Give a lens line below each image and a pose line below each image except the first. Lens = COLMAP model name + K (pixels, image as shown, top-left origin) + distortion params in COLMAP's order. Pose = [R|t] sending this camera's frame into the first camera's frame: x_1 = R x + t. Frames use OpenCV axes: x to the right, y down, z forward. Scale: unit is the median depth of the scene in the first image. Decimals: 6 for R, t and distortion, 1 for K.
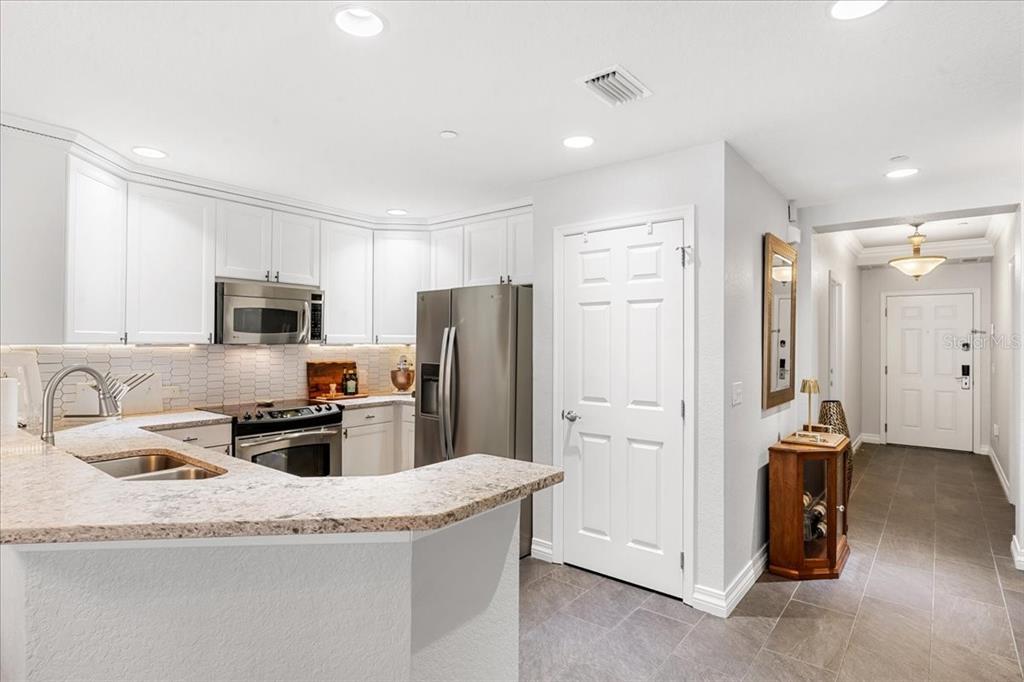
lens RADIAL K [[535.7, 0, 512.0], [0, 535.7, 341.0], [0, 0, 1]] dist [-0.007192, -0.000414]
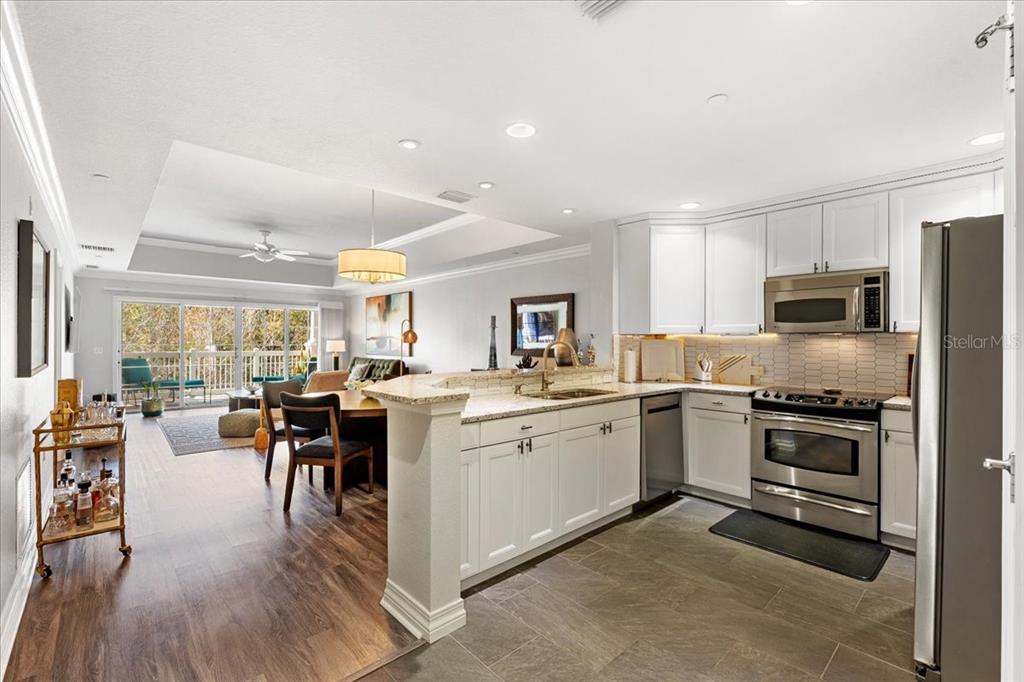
lens RADIAL K [[456.2, 0, 512.0], [0, 456.2, 341.0], [0, 0, 1]] dist [-0.001803, -0.000213]
pose [[-0.158067, -0.007147, -0.987403, 0.522710], [-0.007204, 0.999956, -0.006085, 0.031807], [0.987402, 0.006151, -0.158112, 0.557460]]
